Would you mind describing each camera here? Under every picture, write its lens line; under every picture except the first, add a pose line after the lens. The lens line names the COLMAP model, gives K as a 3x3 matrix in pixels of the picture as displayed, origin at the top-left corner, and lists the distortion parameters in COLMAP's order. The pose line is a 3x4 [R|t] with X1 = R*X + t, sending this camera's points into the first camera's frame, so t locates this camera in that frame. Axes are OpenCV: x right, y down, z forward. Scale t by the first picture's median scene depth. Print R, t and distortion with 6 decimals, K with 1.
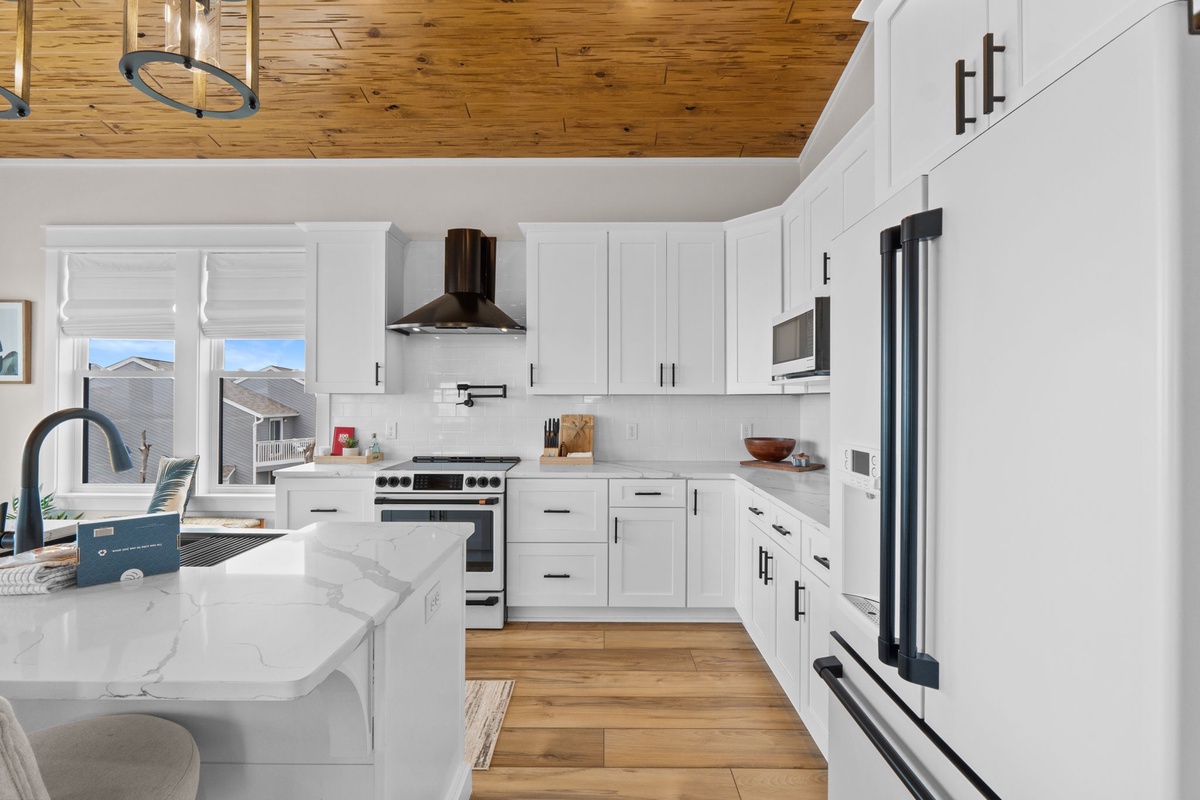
lens RADIAL K [[512.0, 0, 596.5], [0, 512.0, 396.6], [0, 0, 1]] dist [-0.009790, 0.000541]
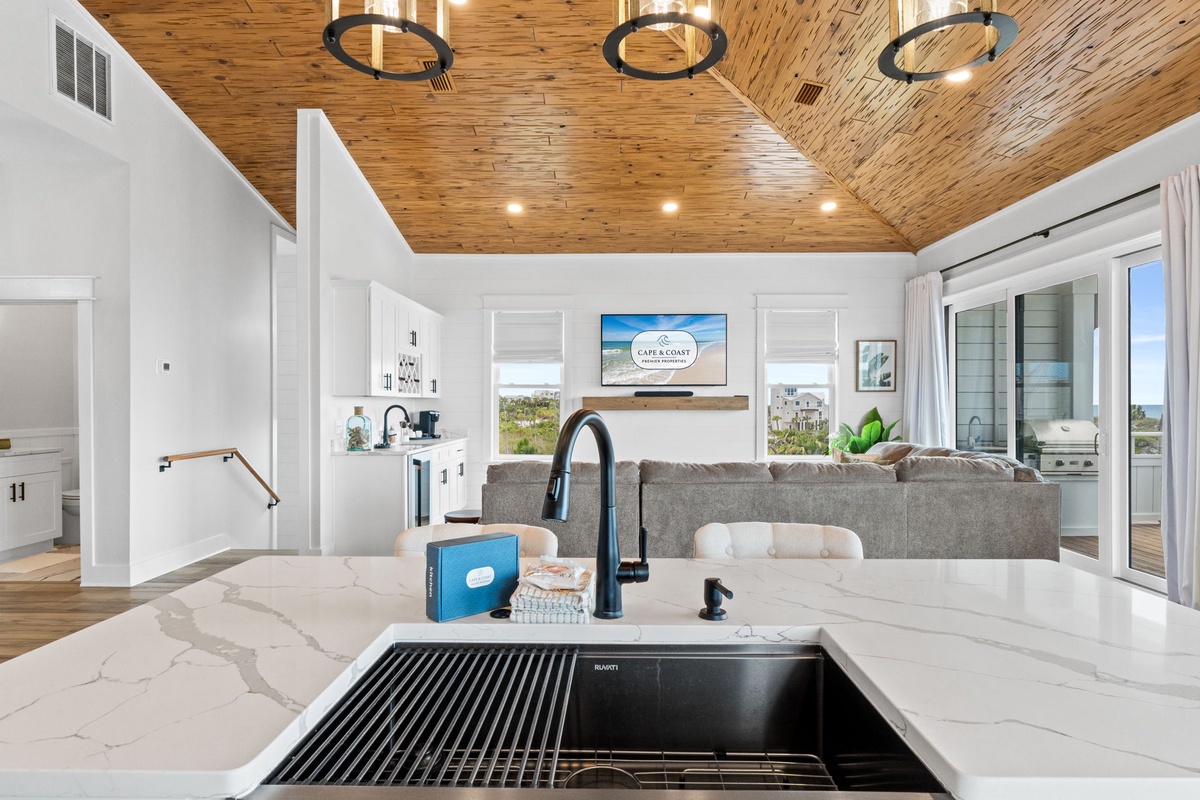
lens RADIAL K [[645.3, 0, 603.7], [0, 645.3, 405.2], [0, 0, 1]] dist [0.002825, 0.000576]
pose [[-0.999963, -0.001686, 0.008431, -0.511778], [-0.001776, 0.999942, -0.010634, 0.013128], [-0.008413, -0.010648, -0.999908, 0.926076]]
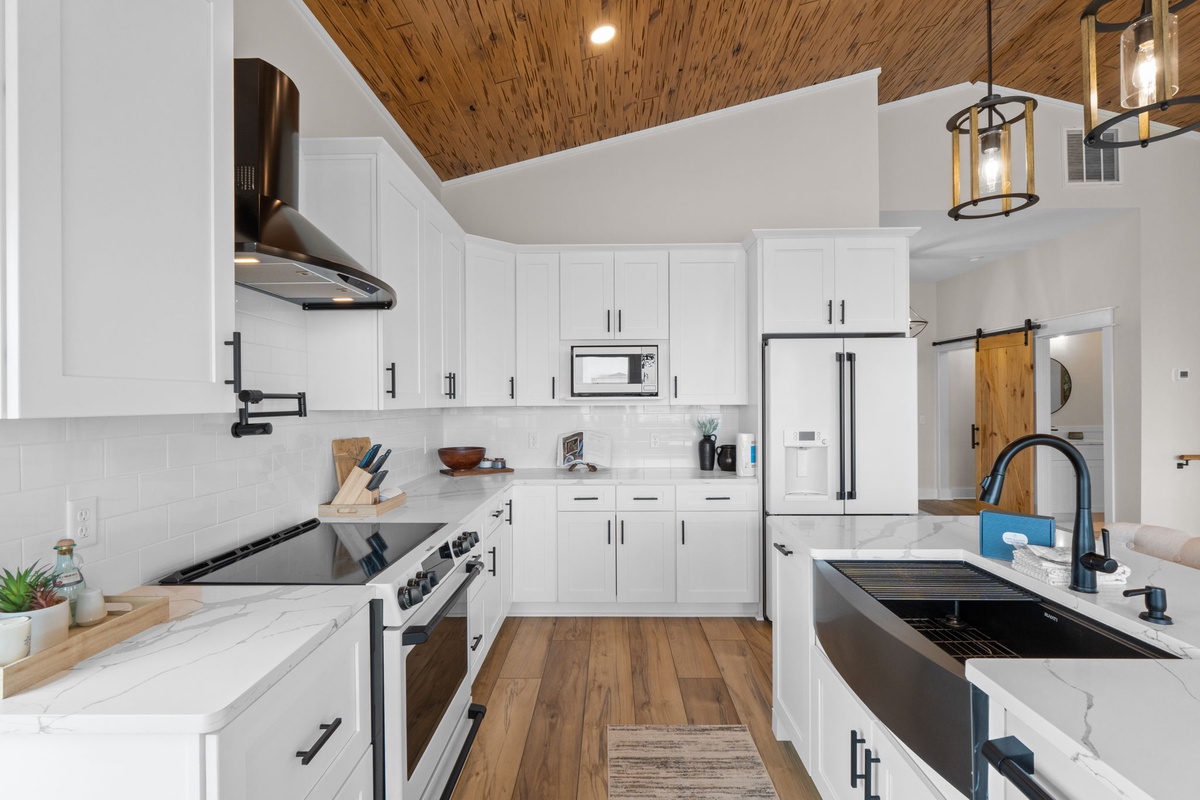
lens RADIAL K [[564.7, 0, 593.7], [0, 564.7, 403.3], [0, 0, 1]] dist [0.000604, -0.000122]
pose [[0.024907, -0.002248, 0.999687, -1.067471], [-0.003413, 0.999991, 0.002334, -0.019521], [-0.999684, -0.003470, 0.024900, 0.913967]]
